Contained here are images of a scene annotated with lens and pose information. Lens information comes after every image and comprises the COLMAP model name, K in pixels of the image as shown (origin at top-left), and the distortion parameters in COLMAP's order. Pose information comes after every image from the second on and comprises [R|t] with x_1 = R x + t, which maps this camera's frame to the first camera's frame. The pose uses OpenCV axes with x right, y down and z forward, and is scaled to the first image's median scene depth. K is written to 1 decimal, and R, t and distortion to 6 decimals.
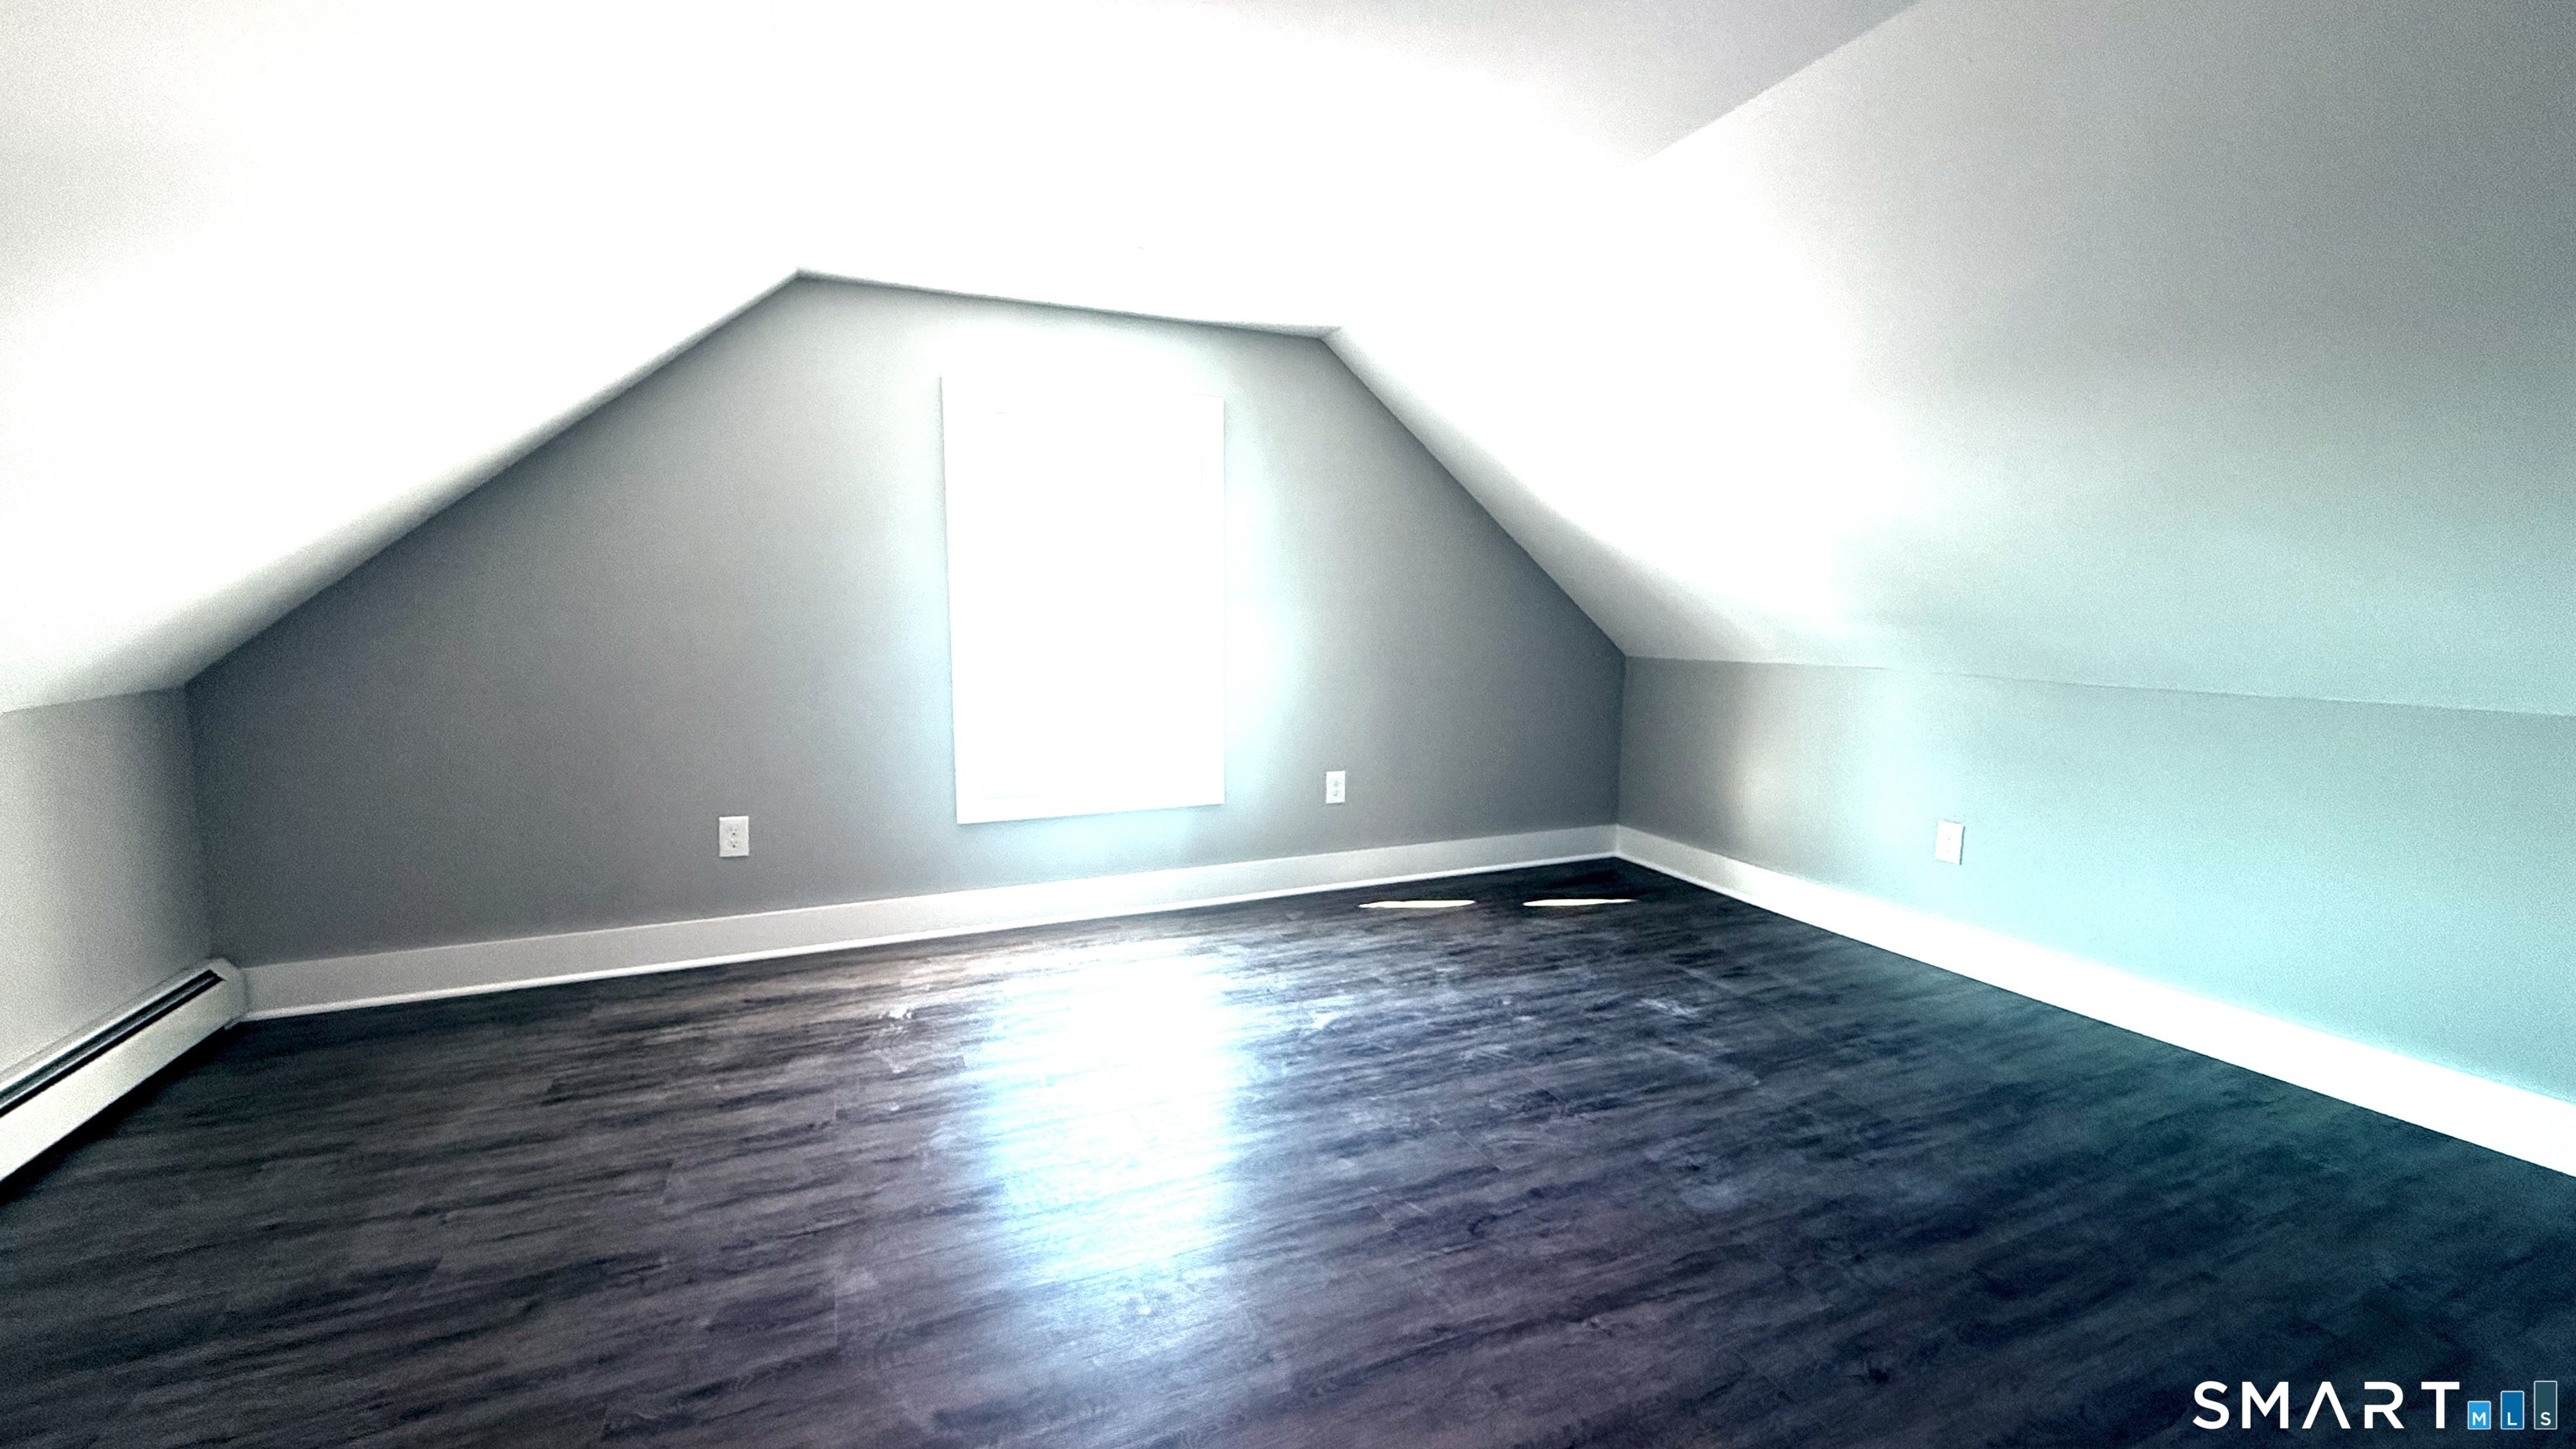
lens RADIAL K [[1029.4, 0, 1289.7], [0, 1029.4, 724.5], [0, 0, 1]] dist [-0.000094, -0.000038]
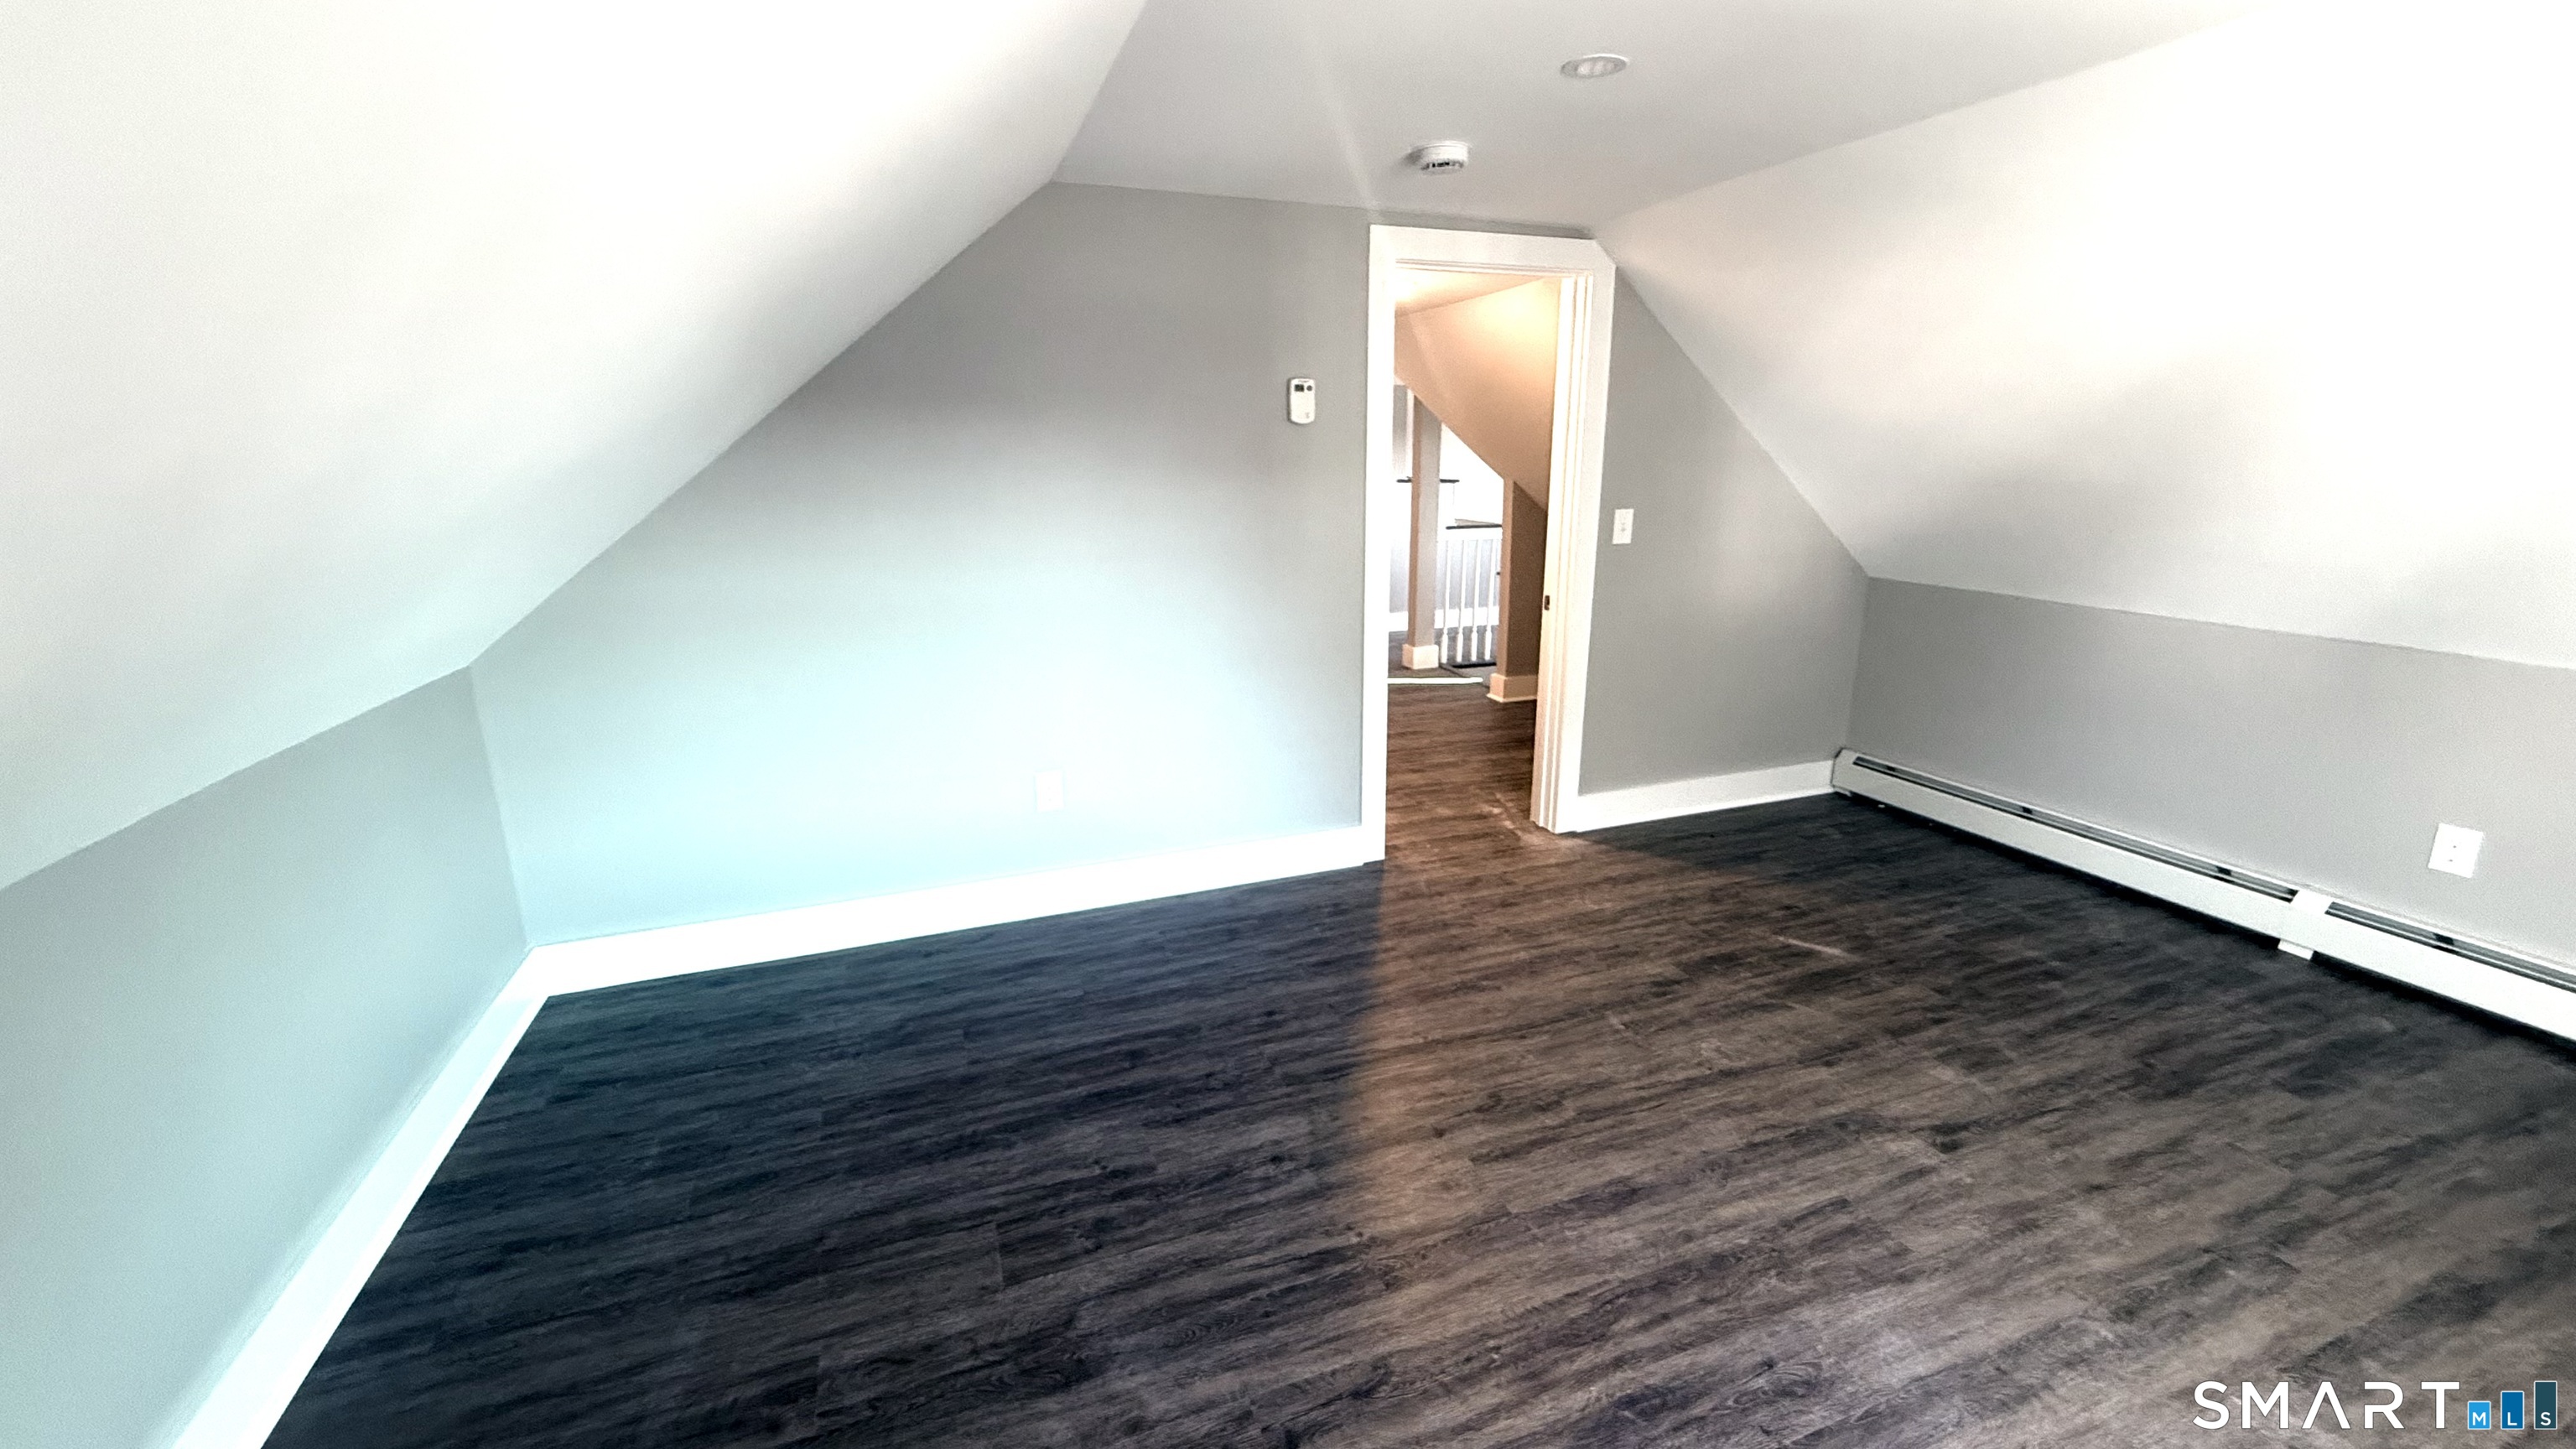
lens RADIAL K [[1029.4, 0, 1286.5], [0, 1029.4, 724.9], [0, 0, 1]] dist [-0.000094, -0.000038]
pose [[-0.998618, -0.011842, 0.051200, 0.351235], [0.007967, 0.928905, 0.370232, -0.364235], [-0.051944, 0.370129, -0.927527, 1.869564]]
